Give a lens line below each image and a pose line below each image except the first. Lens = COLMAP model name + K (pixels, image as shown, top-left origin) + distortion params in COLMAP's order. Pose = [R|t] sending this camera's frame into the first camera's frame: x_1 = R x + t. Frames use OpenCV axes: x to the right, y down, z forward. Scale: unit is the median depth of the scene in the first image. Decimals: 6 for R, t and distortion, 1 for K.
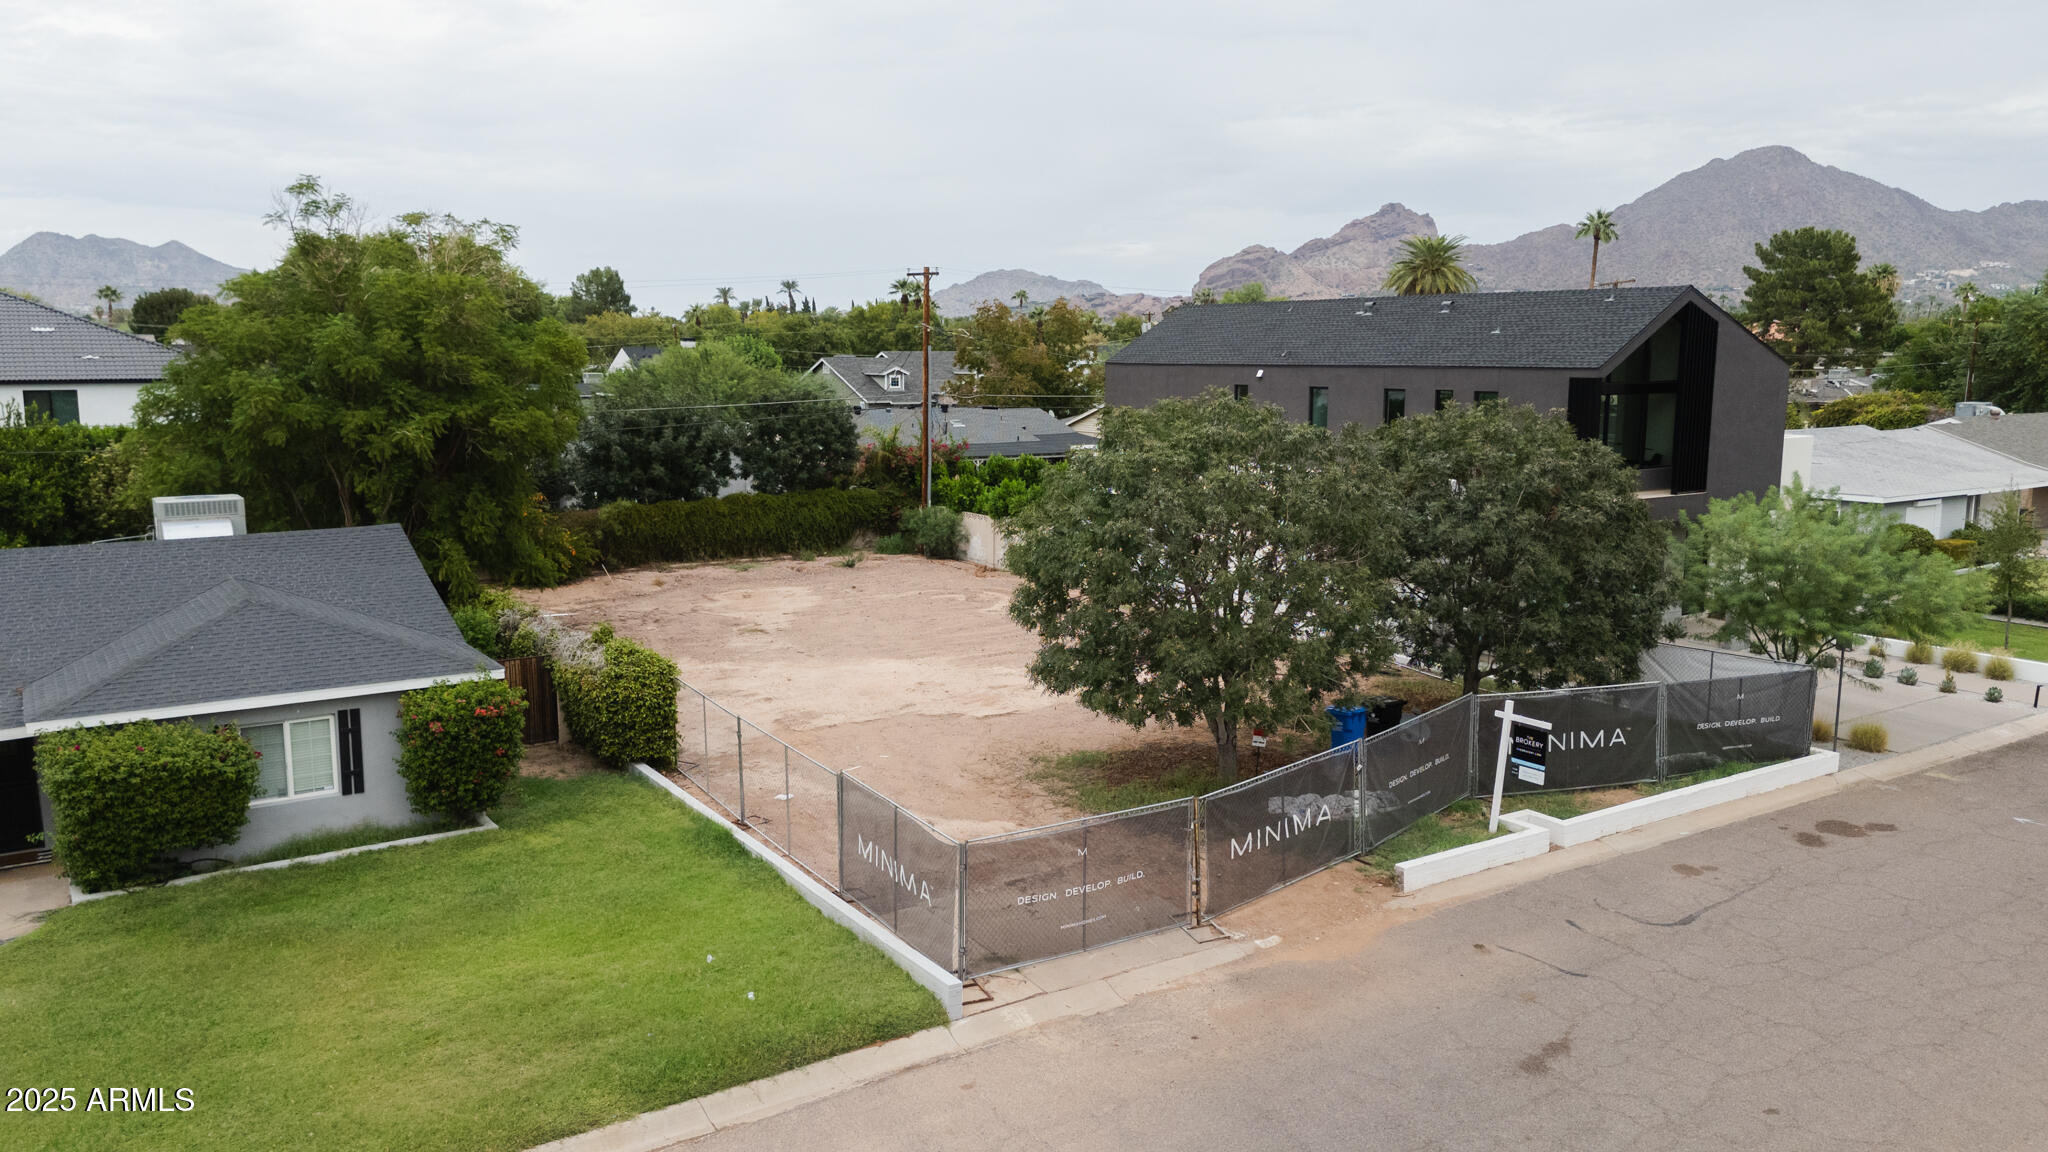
lens RADIAL K [[1512.6, 0, 1030.0], [0, 1512.6, 575.0], [0, 0, 1]] dist [0.084438, -0.087169]
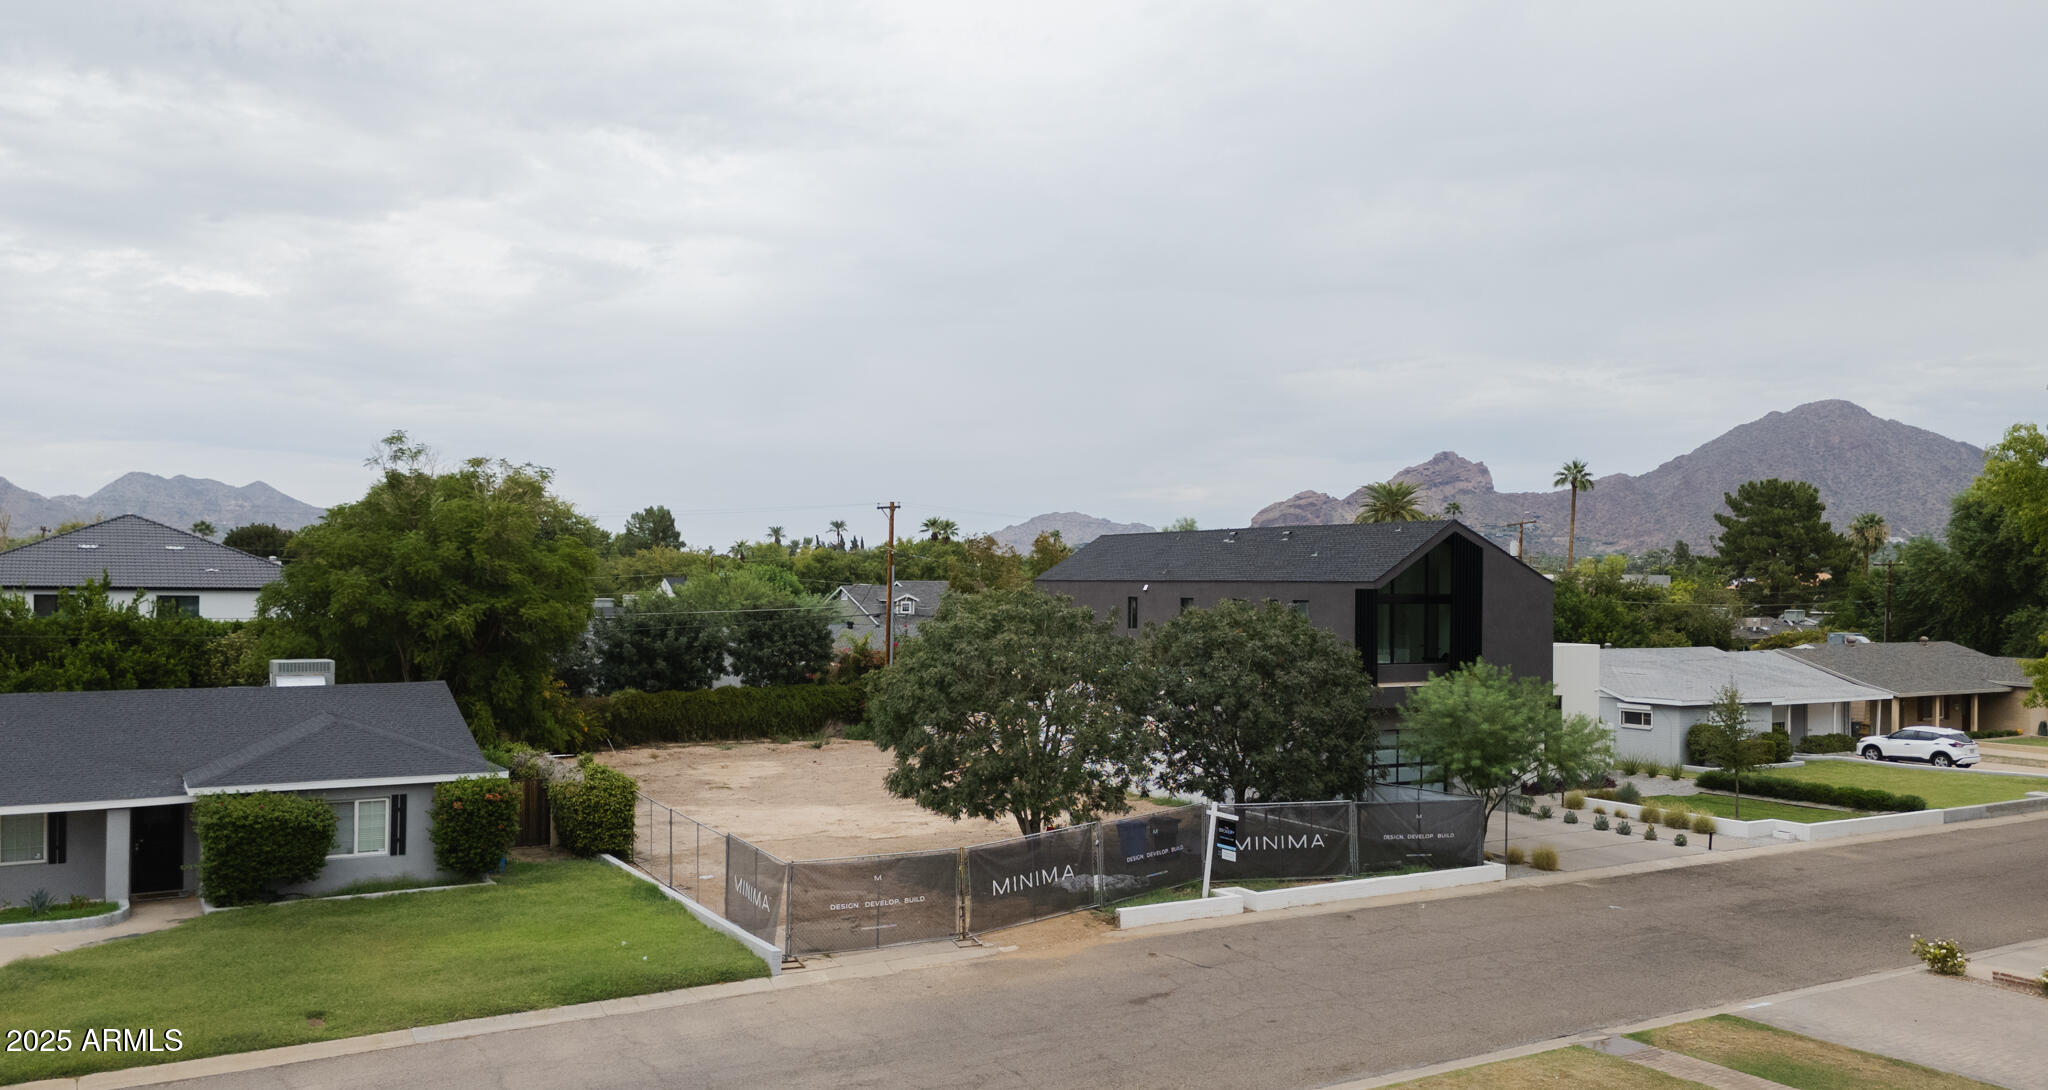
lens RADIAL K [[1536.7, 0, 1016.1], [0, 1536.7, 586.8], [0, 0, 1]] dist [0.098091, -0.130575]
pose [[0.998918, 0.010319, -0.045342, 0.139609], [-0.016985, 0.988662, -0.149195, 0.072838], [0.043288, 0.149804, 0.987768, -0.315208]]
